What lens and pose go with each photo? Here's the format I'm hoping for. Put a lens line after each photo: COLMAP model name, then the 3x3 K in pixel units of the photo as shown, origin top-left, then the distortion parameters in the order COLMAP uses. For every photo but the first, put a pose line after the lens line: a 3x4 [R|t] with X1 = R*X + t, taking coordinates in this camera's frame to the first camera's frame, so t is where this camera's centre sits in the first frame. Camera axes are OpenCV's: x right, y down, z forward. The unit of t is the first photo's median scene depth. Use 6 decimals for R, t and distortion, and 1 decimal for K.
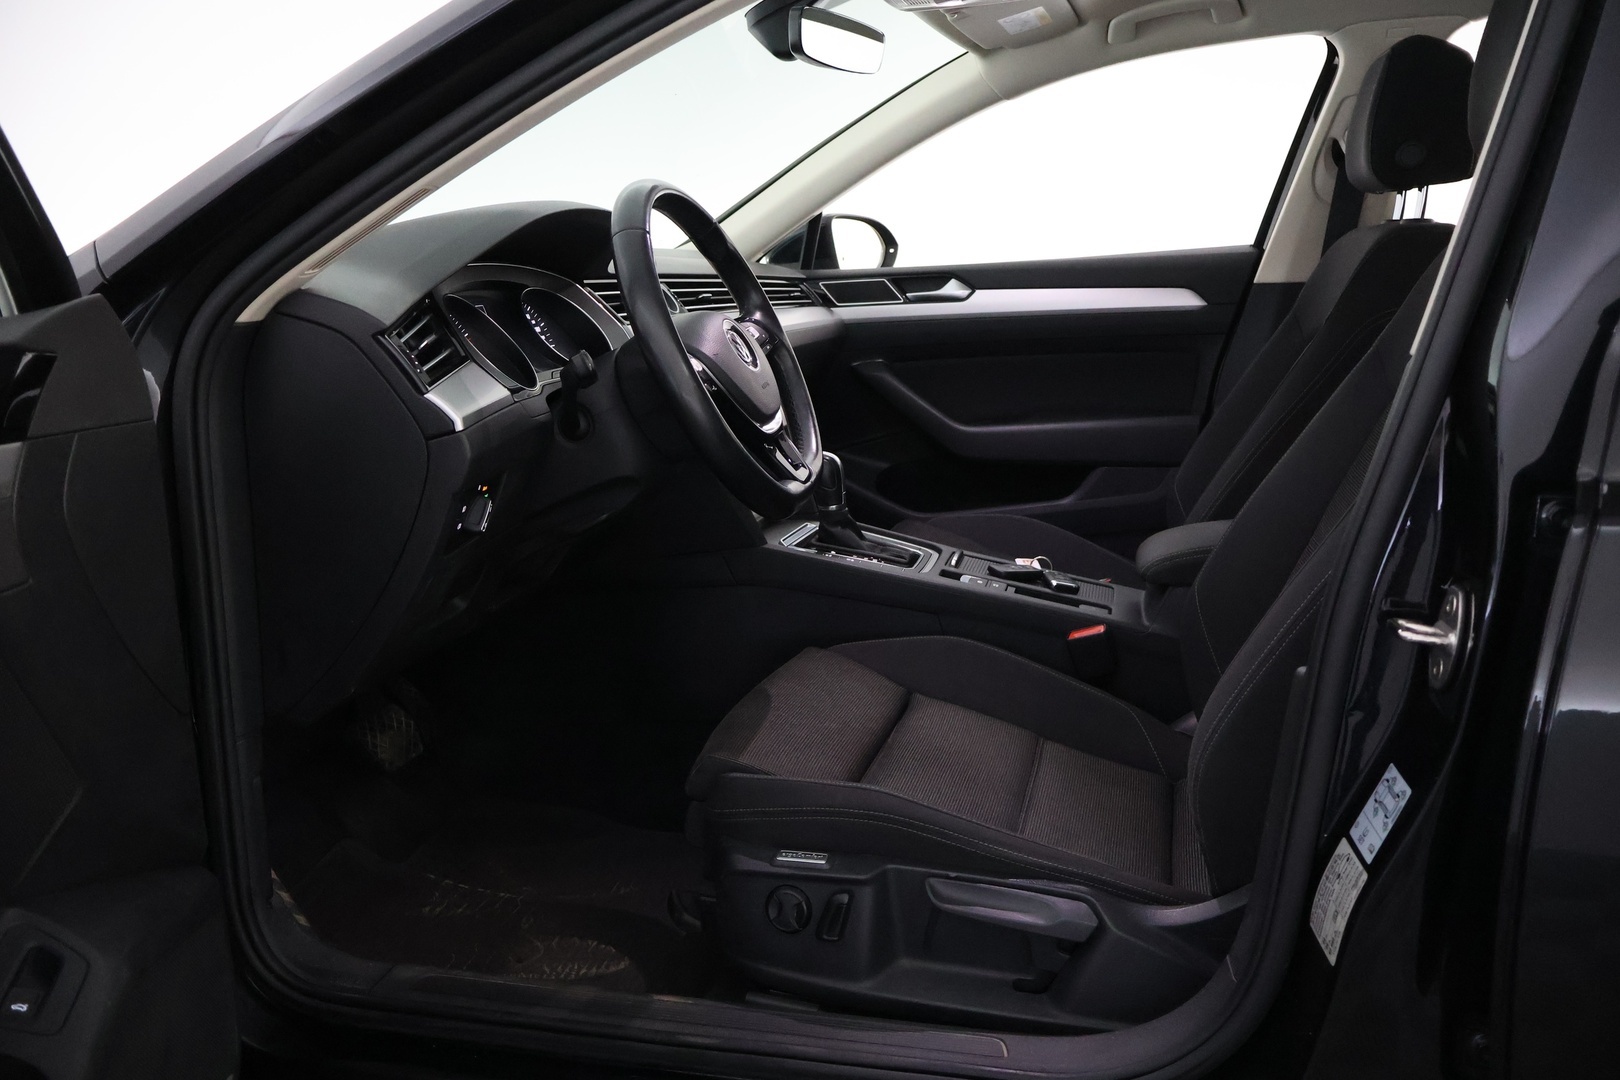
lens RADIAL K [[1358.8, 0, 803.6], [0, 1358.8, 545.4], [0, 0, 1]] dist [0.011056, 0.012676]
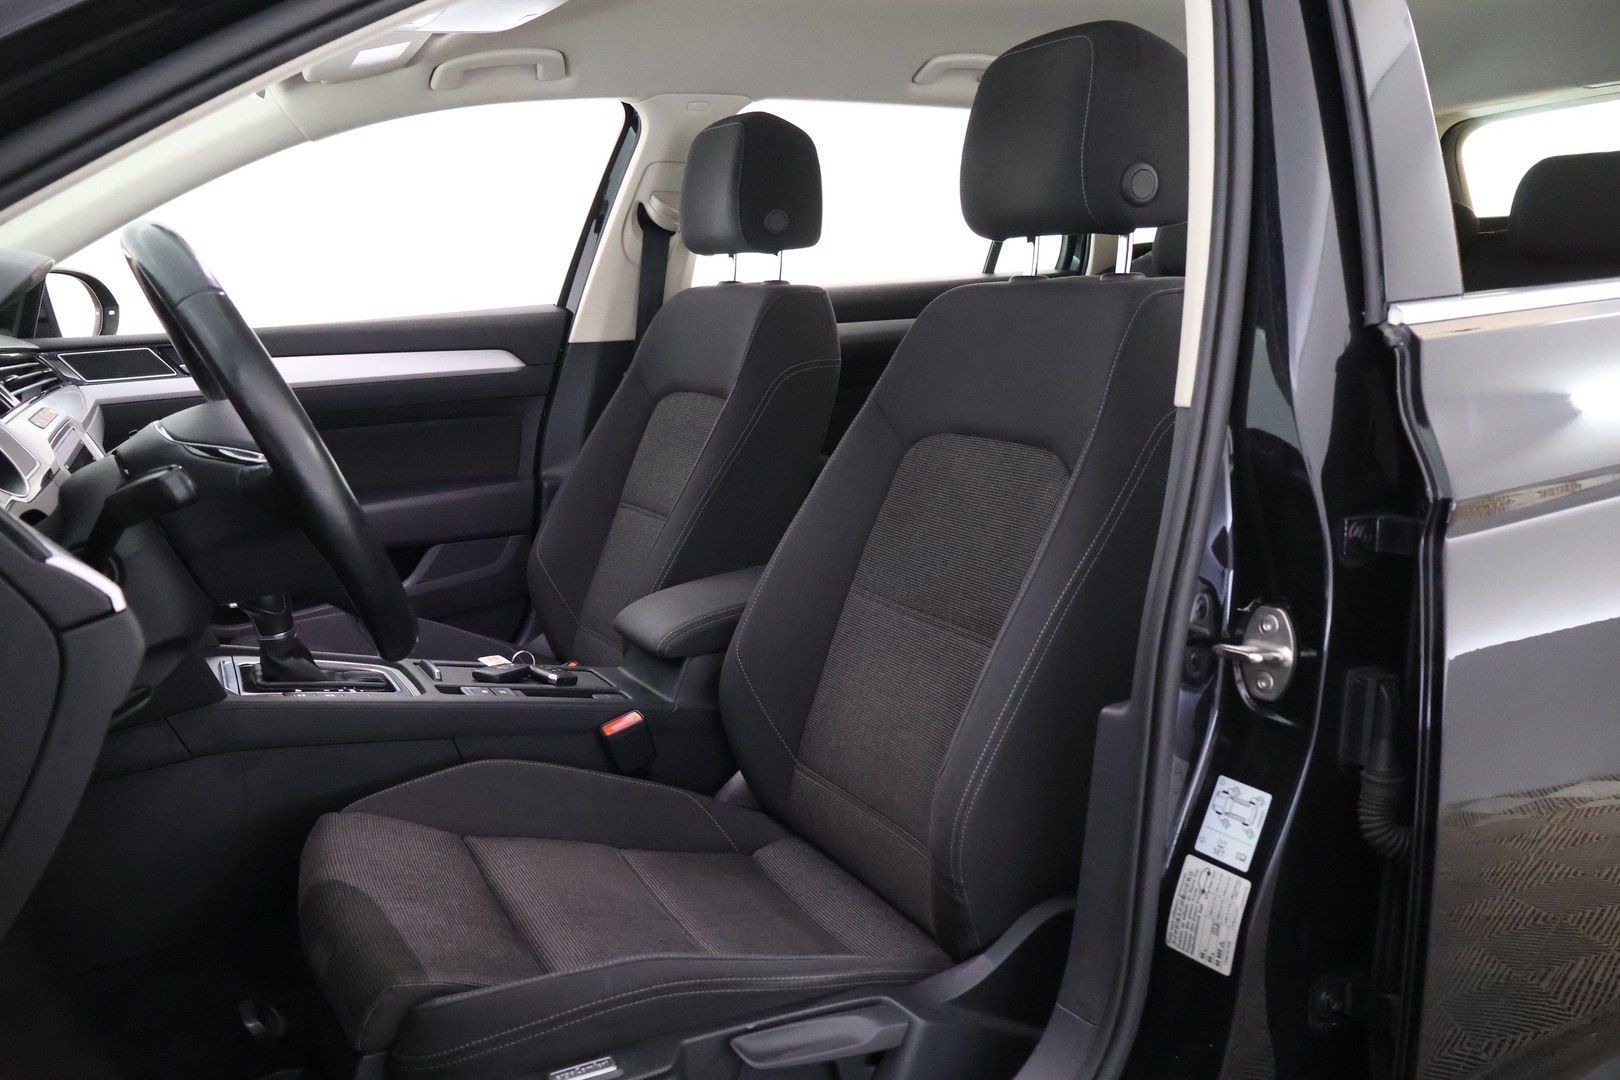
lens RADIAL K [[1358.8, 0, 809.1], [0, 1358.8, 535.6], [0, 0, 1]] dist [0.011056, 0.012676]
pose [[0.743812, -0.119445, 0.657629, -0.269263], [0.149844, 0.988658, 0.010087, -0.048226], [-0.651375, 0.091039, 0.753274, 0.196427]]
